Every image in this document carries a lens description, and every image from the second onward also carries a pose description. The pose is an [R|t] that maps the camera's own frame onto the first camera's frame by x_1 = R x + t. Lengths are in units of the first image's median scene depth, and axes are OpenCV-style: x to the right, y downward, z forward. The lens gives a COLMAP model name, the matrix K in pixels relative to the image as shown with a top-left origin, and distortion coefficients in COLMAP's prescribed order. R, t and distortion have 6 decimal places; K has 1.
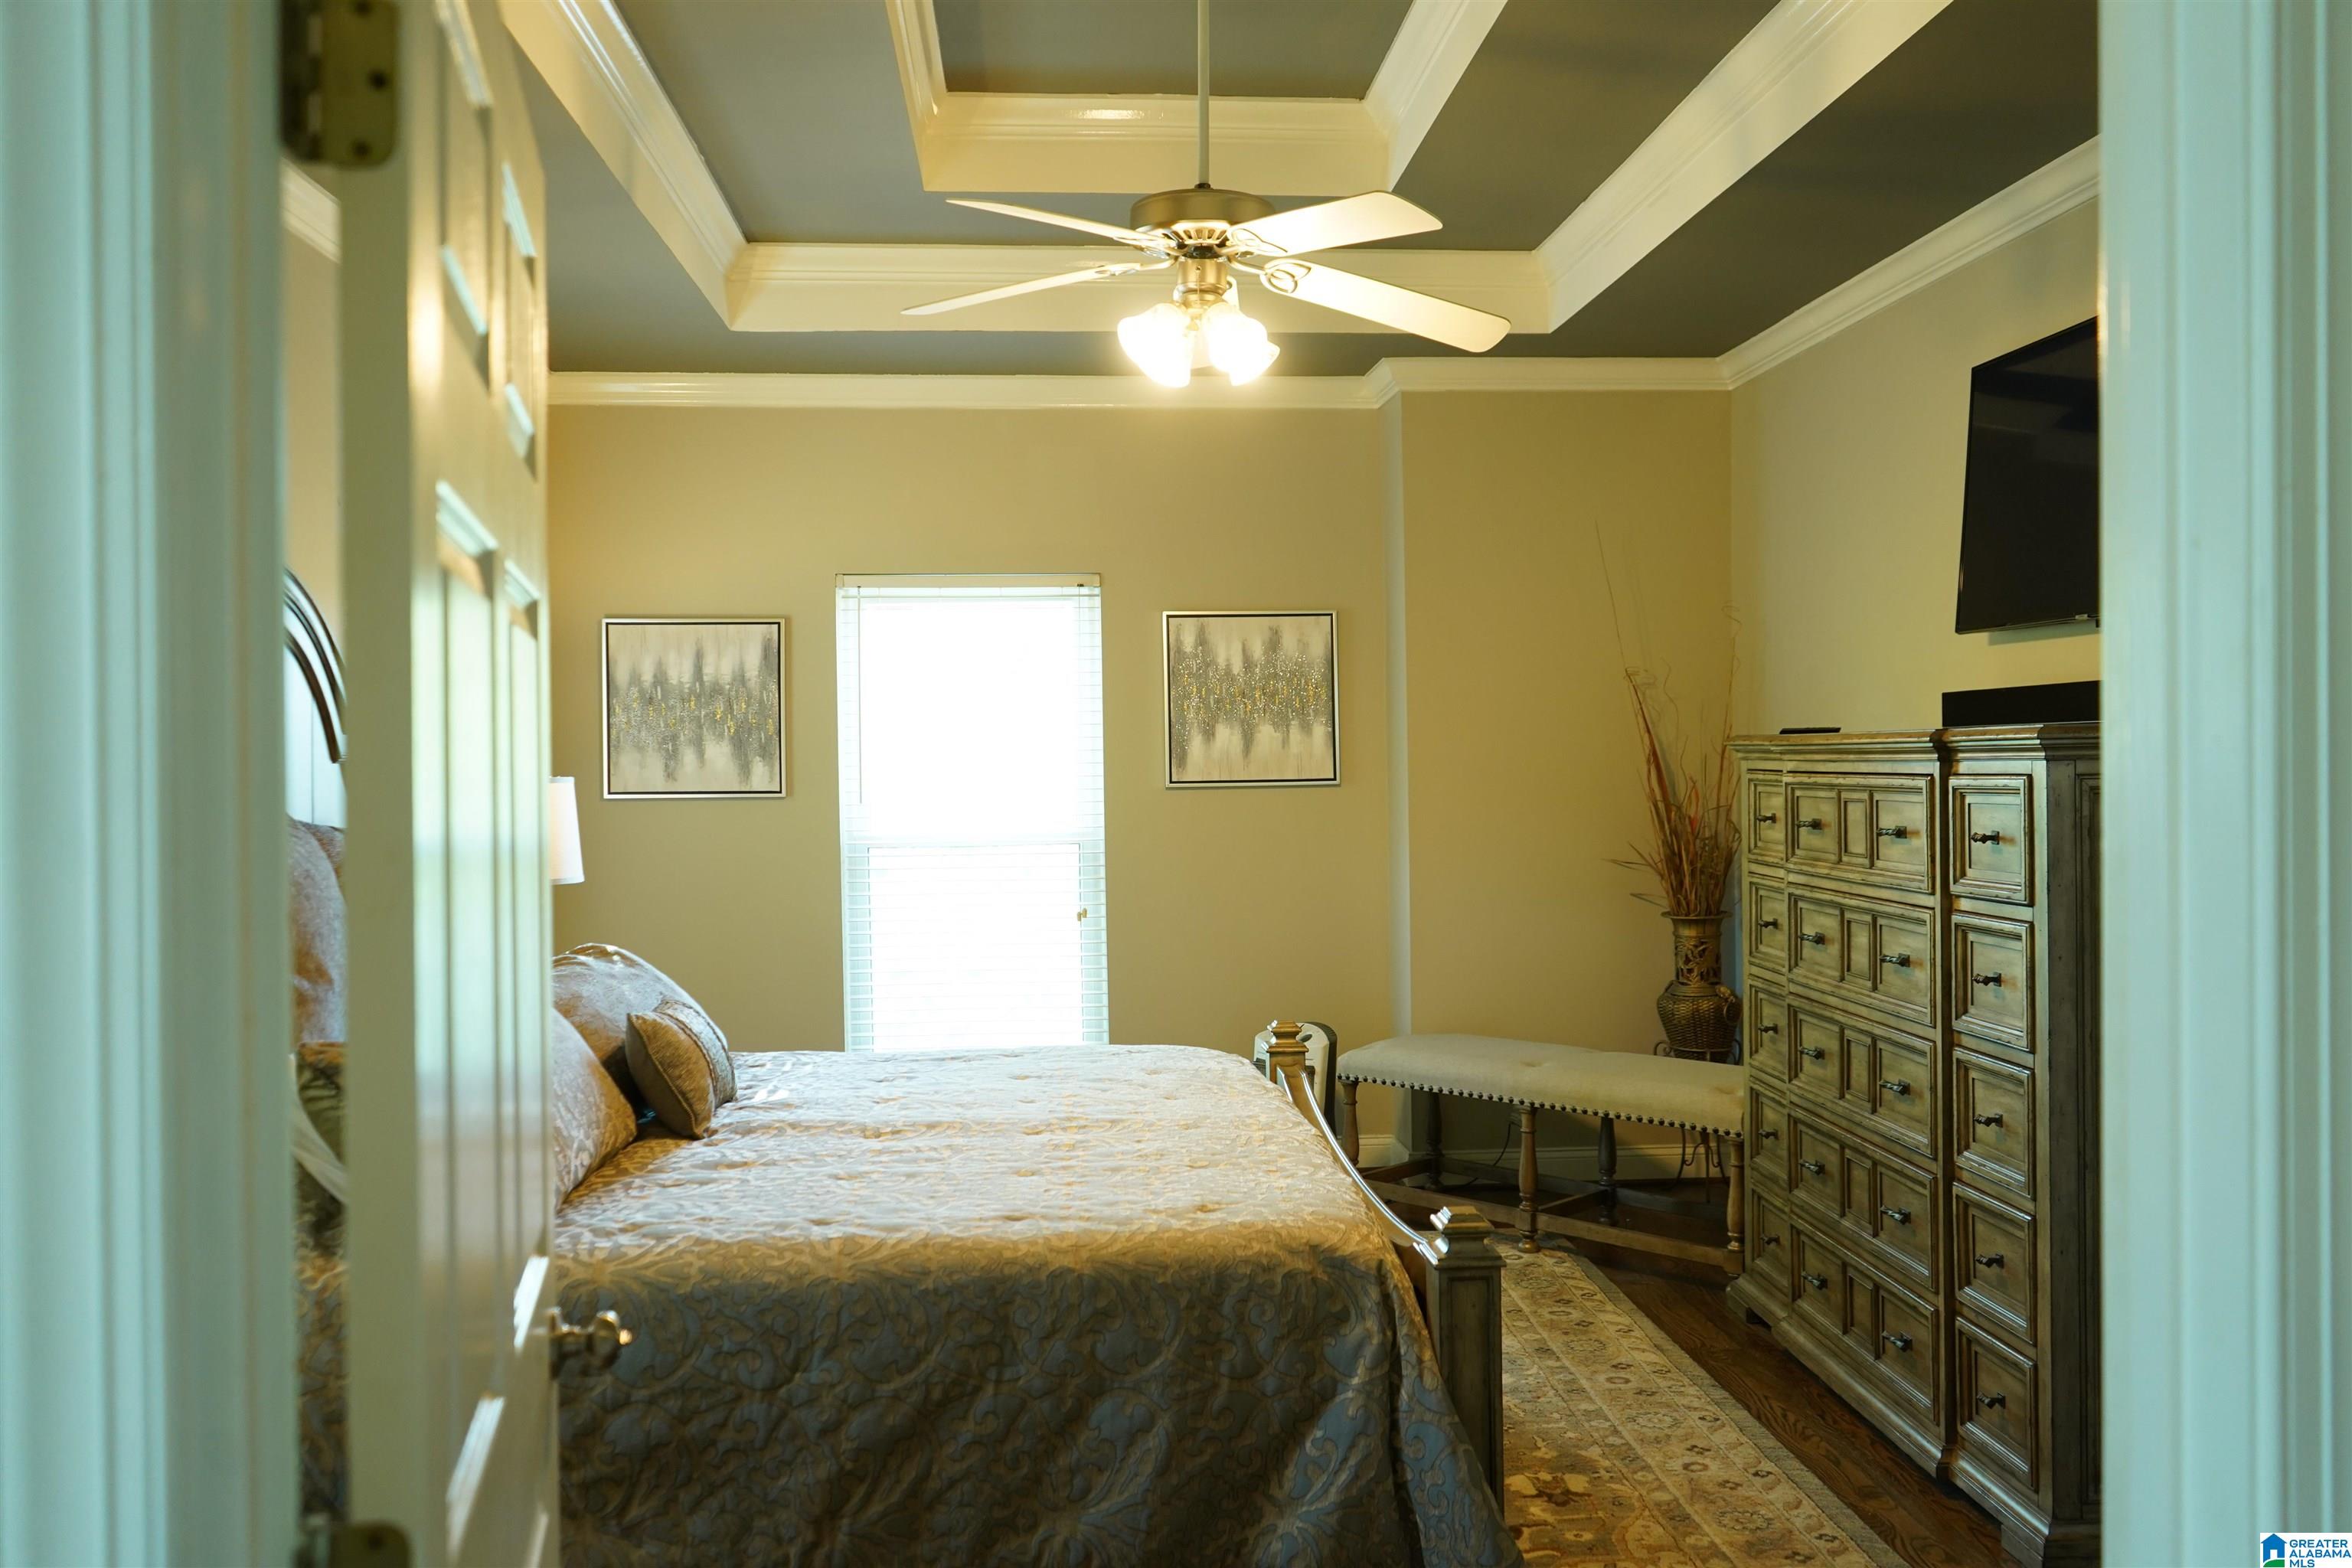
lens RADIAL K [[1844.8, 0, 1167.9], [0, 1844.8, 800.4], [0, 0, 1]] dist [-0.031716, 0.002897]
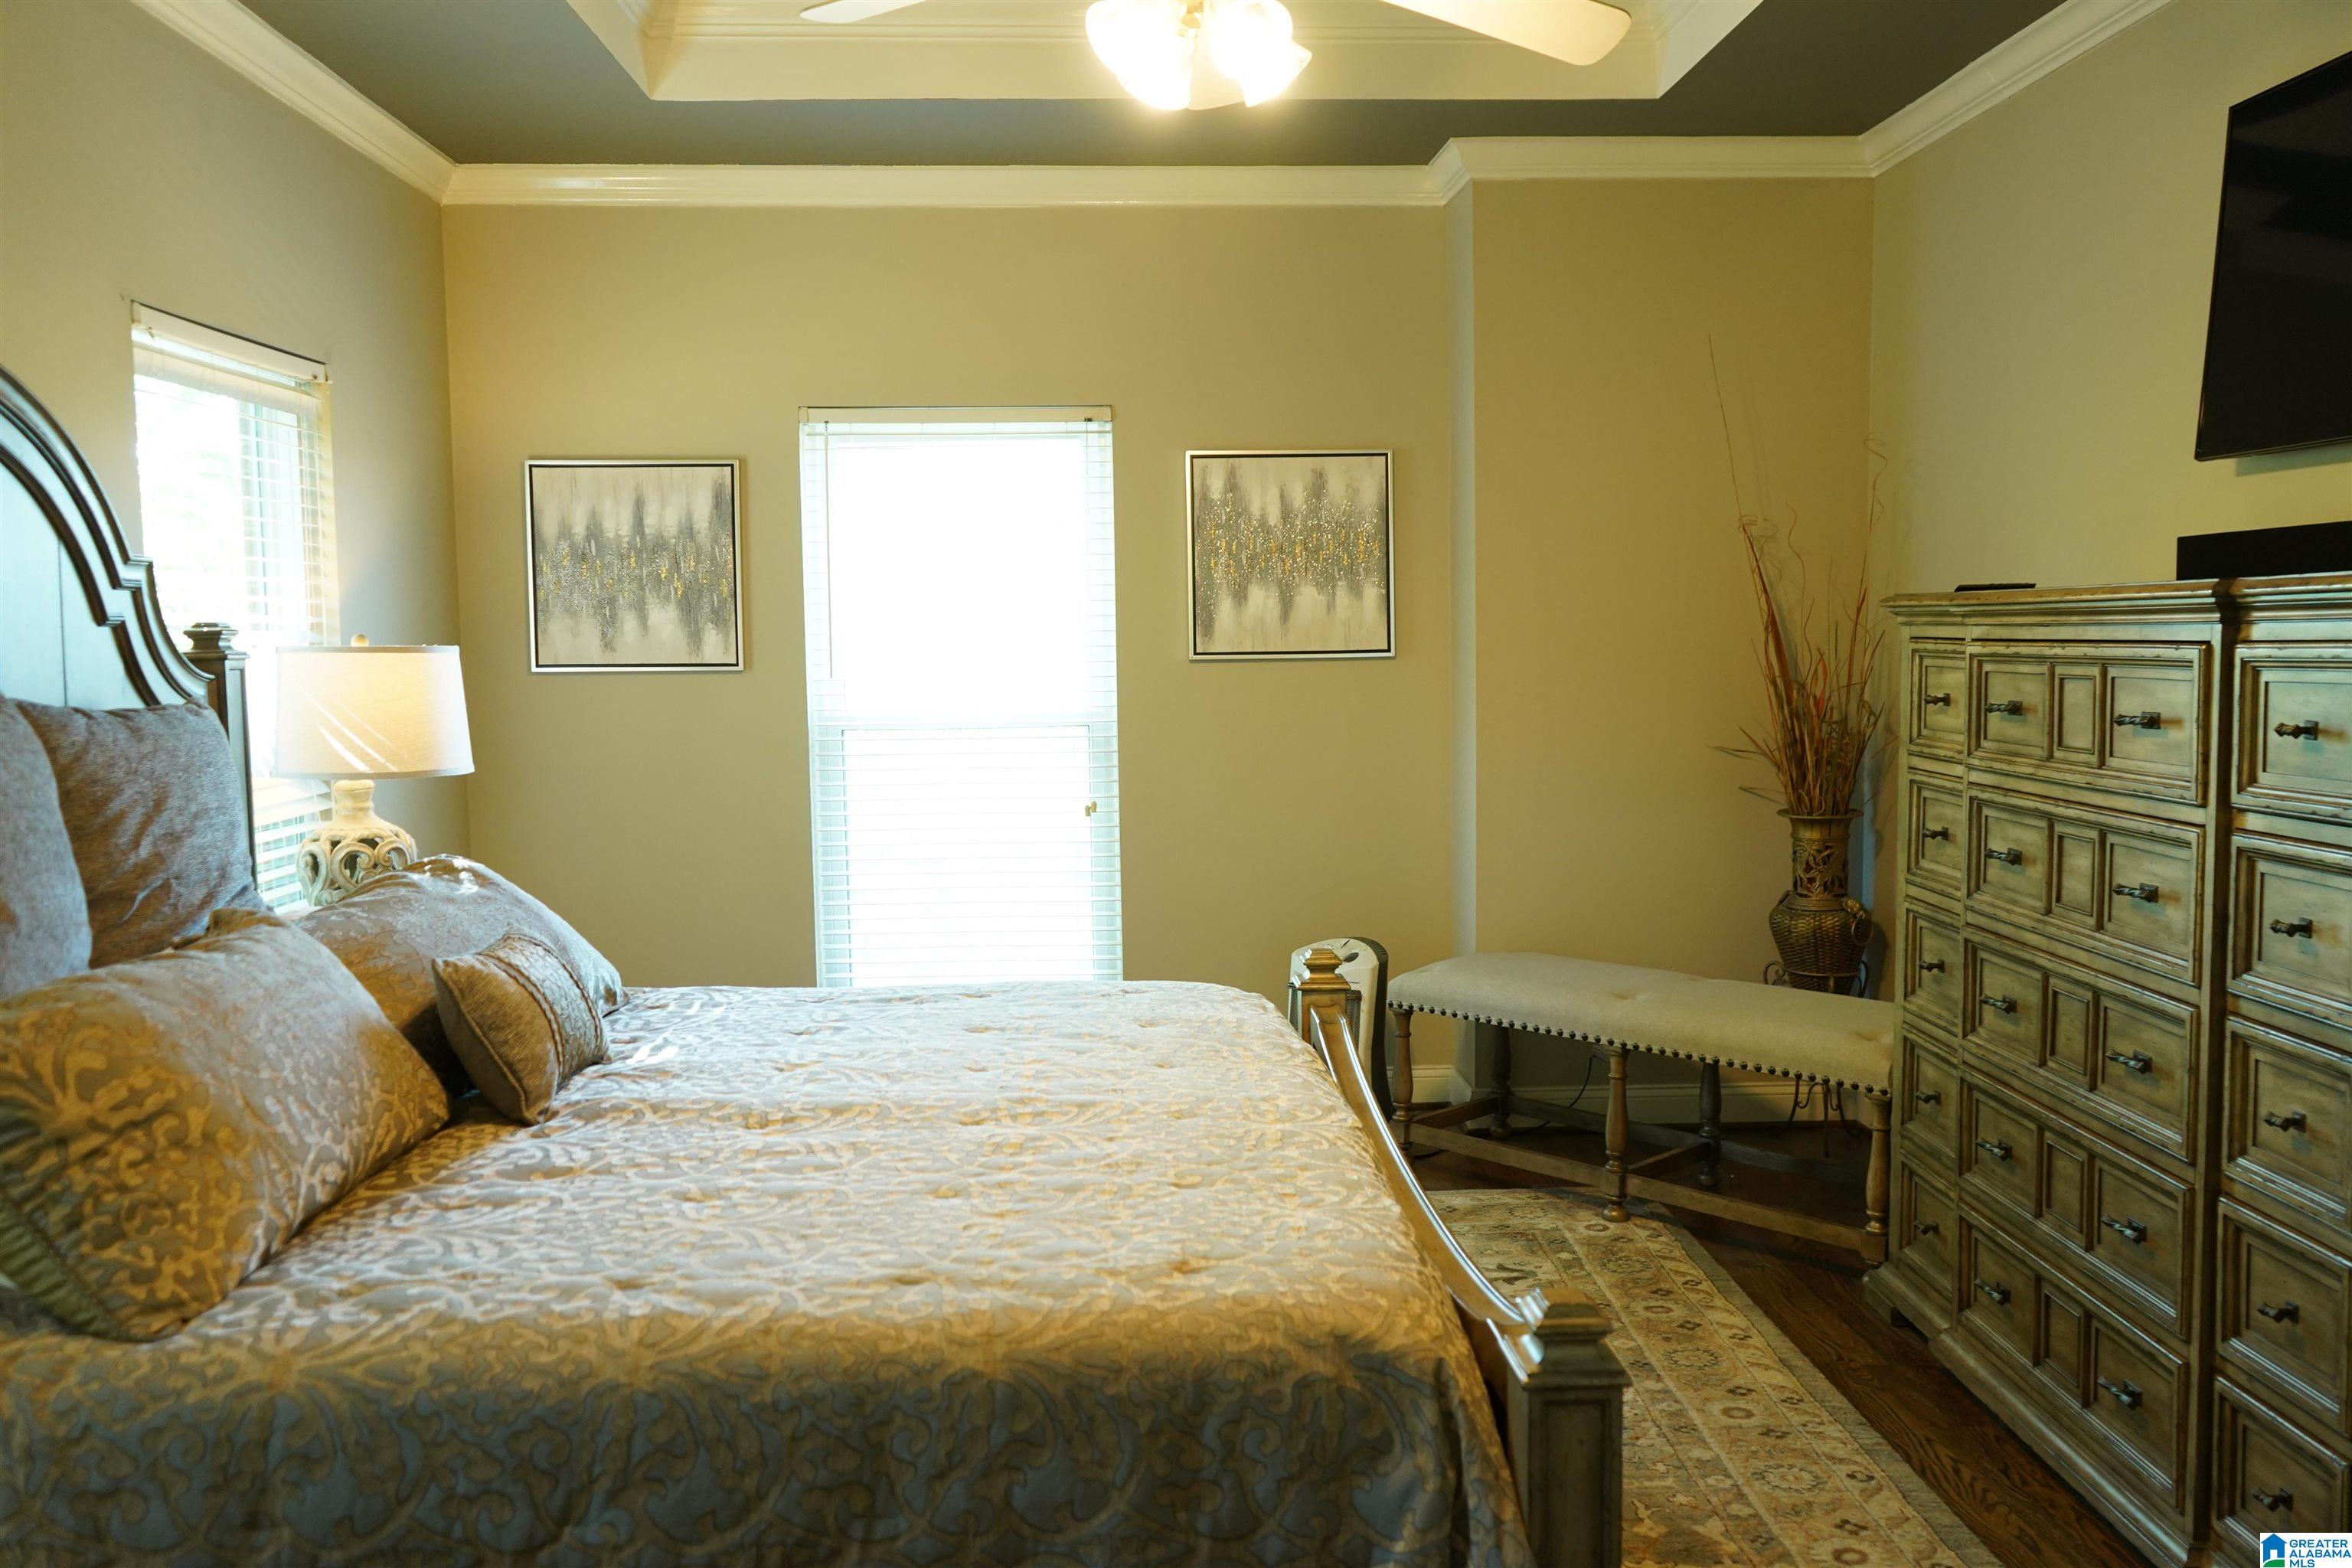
lens RADIAL K [[1844.8, 0, 1167.9], [0, 1844.8, 800.4], [0, 0, 1]] dist [-0.031716, 0.002897]
pose [[0.999509, 0.003808, -0.031095, 0.025031], [-0.001698, 0.997712, 0.067581, 0.000302], [0.031281, -0.067495, 0.997229, 0.234817]]
